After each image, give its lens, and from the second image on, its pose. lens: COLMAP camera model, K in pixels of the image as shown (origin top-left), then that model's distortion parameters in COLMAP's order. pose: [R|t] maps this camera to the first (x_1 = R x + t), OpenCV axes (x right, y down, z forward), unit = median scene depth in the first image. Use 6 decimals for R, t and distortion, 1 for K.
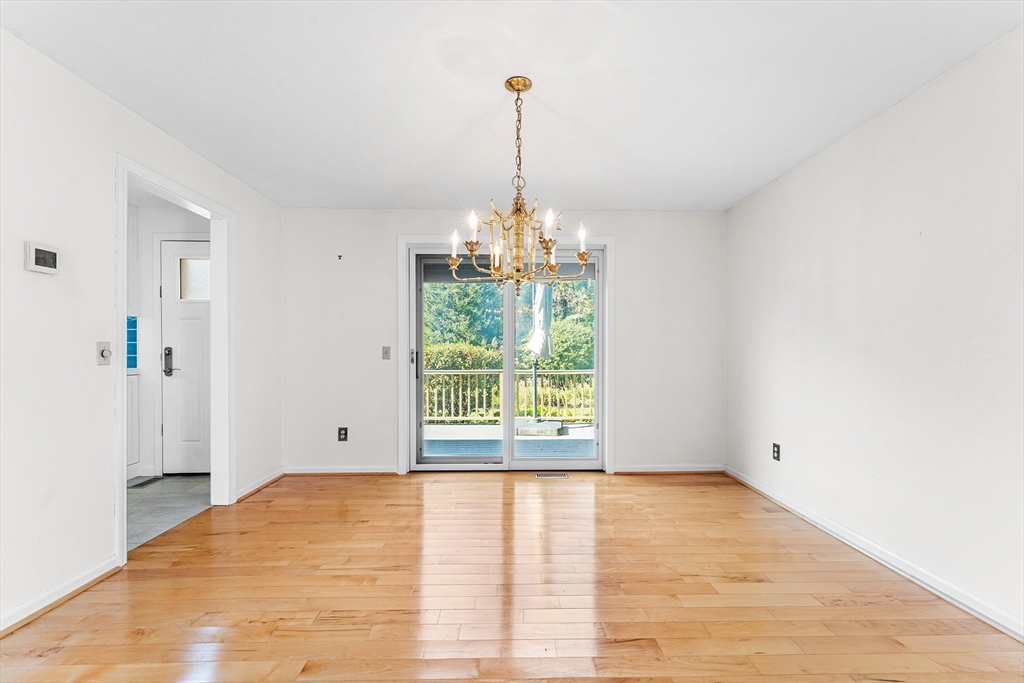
lens RADIAL K [[455.5, 0, 519.2], [0, 455.5, 355.4], [0, 0, 1]] dist [-0.002172, -0.000093]
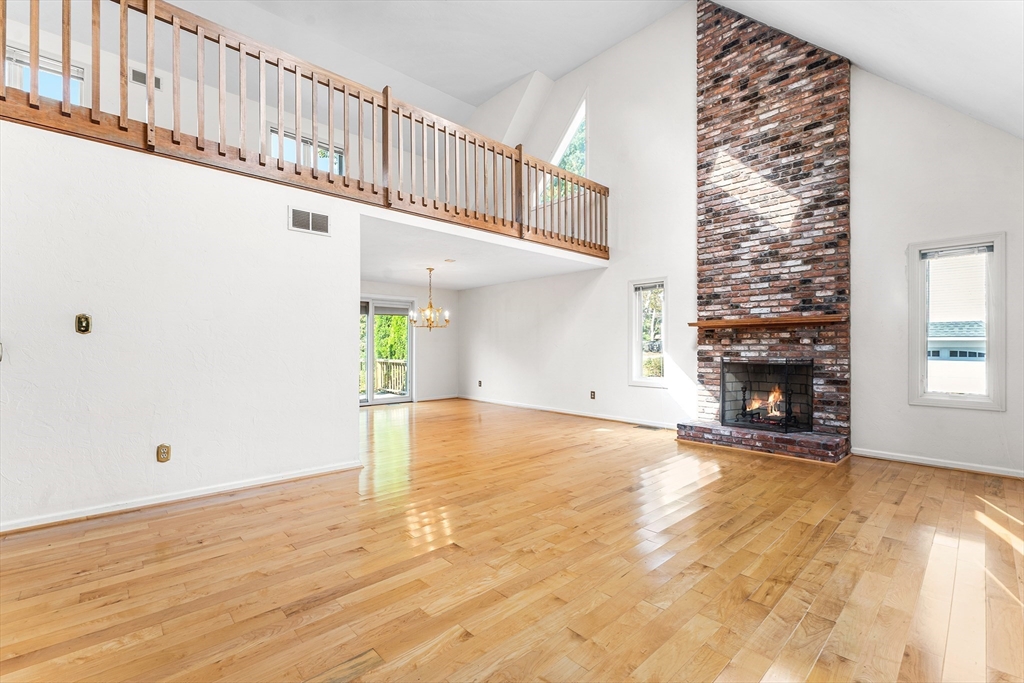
lens RADIAL K [[441.8, 0, 505.0], [0, 441.8, 347.9], [0, 0, 1]] dist [0.000299, -0.000912]
pose [[0.759910, -0.005006, 0.650009, -0.961930], [0.009573, 0.999948, -0.003491, 0.002470], [-0.649957, 0.008876, 0.759919, -1.032761]]
